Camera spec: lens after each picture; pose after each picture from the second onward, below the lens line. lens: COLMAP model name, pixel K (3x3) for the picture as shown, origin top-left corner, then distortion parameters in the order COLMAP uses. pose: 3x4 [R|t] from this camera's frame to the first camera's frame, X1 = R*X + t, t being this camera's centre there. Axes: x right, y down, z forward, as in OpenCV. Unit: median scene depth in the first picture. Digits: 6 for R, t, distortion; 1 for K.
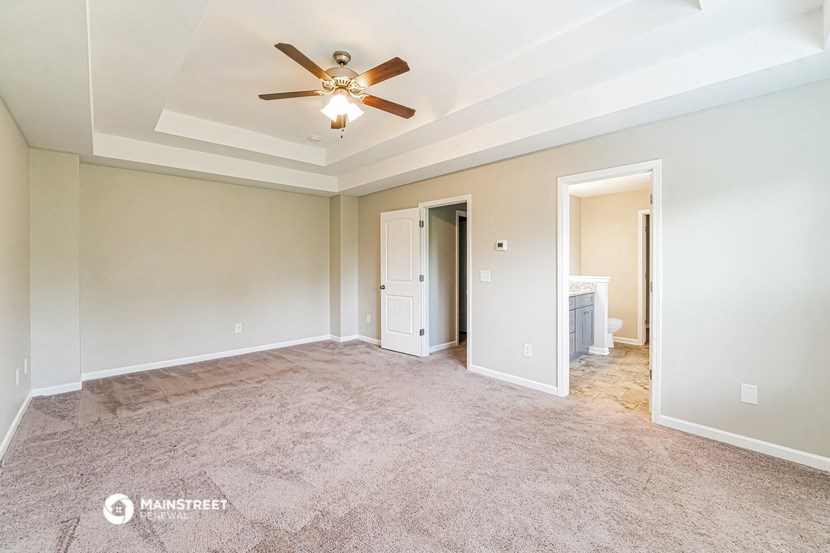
lens RADIAL K [[338.8, 0, 412.8], [0, 338.8, 276.8], [0, 0, 1]] dist [-0.014624, -0.000148]
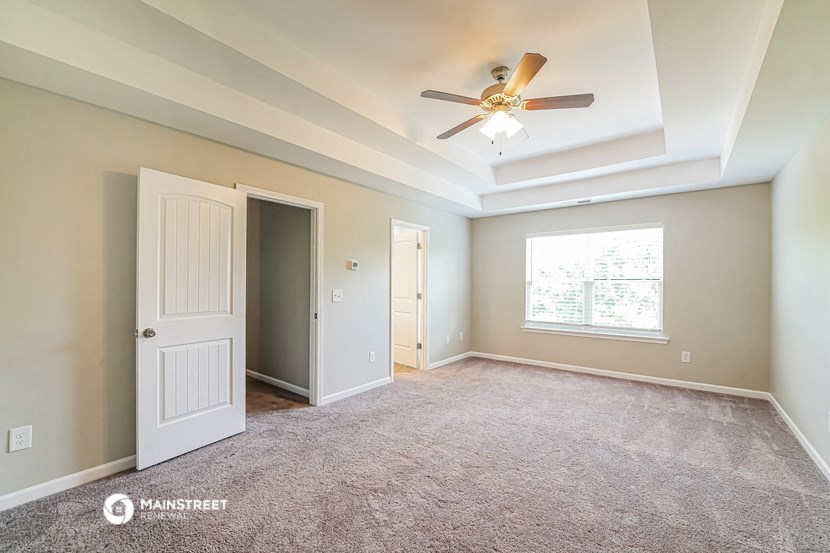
lens RADIAL K [[338.8, 0, 412.8], [0, 338.8, 276.8], [0, 0, 1]] dist [-0.014624, -0.000148]
pose [[-0.144513, -0.004794, 0.989491, -0.881057], [0.005462, 0.999969, 0.005642, -0.068546], [-0.989488, 0.006220, -0.144482, 1.080209]]
